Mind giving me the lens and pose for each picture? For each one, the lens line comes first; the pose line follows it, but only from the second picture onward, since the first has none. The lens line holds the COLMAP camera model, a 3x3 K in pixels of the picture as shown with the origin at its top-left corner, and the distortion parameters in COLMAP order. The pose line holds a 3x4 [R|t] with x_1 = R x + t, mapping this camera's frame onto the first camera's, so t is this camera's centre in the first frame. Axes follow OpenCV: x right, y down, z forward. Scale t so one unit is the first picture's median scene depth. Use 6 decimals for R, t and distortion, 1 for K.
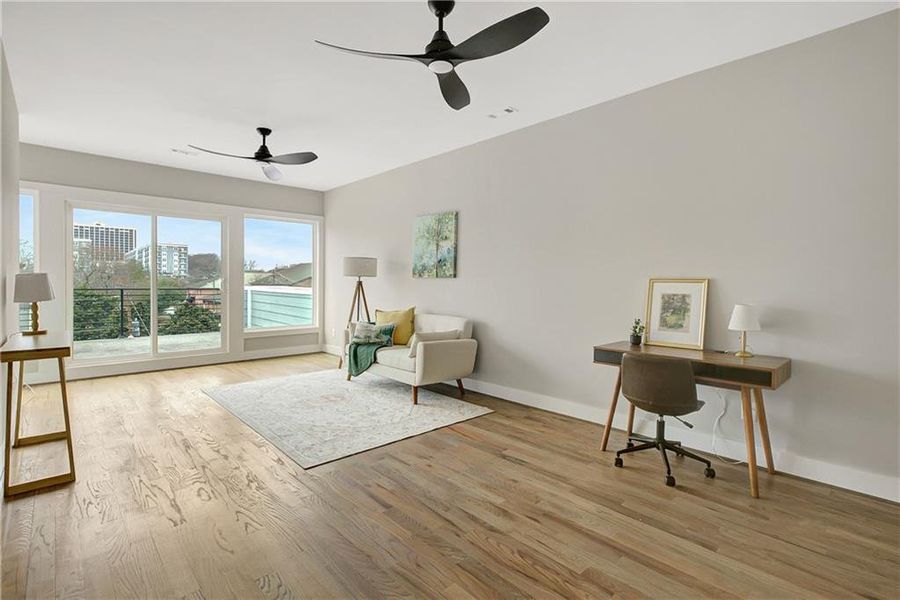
lens RADIAL K [[417.1, 0, 453.4], [0, 417.1, 290.1], [0, 0, 1]] dist [-0.003205, -0.000254]
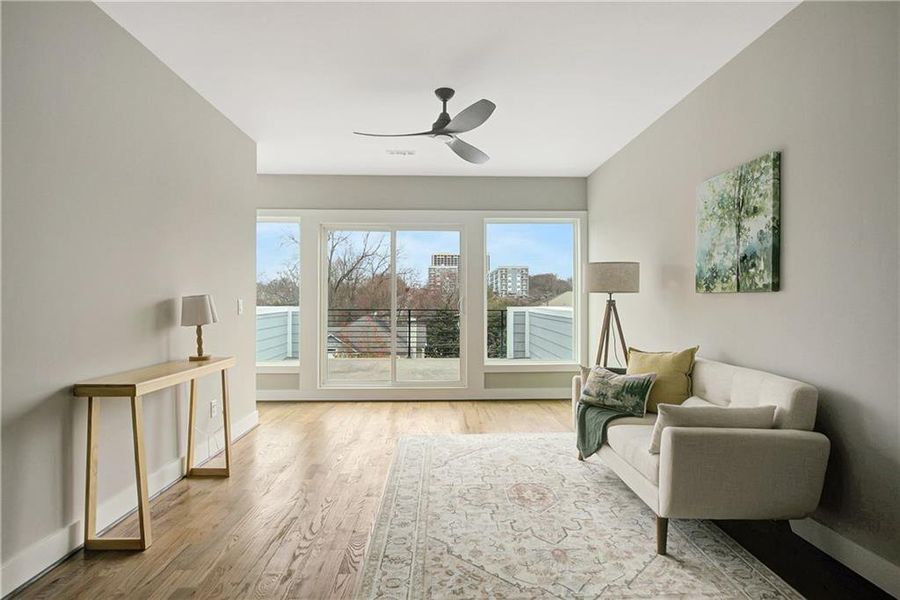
lens RADIAL K [[473.2, 0, 452.5], [0, 473.2, 293.5], [0, 0, 1]] dist [-0.019033, 0.000195]
pose [[0.754046, -0.017828, -0.656580, 0.075061], [-0.005362, 0.999431, -0.033296, -0.007307], [0.656800, 0.028628, 0.753521, 0.356504]]
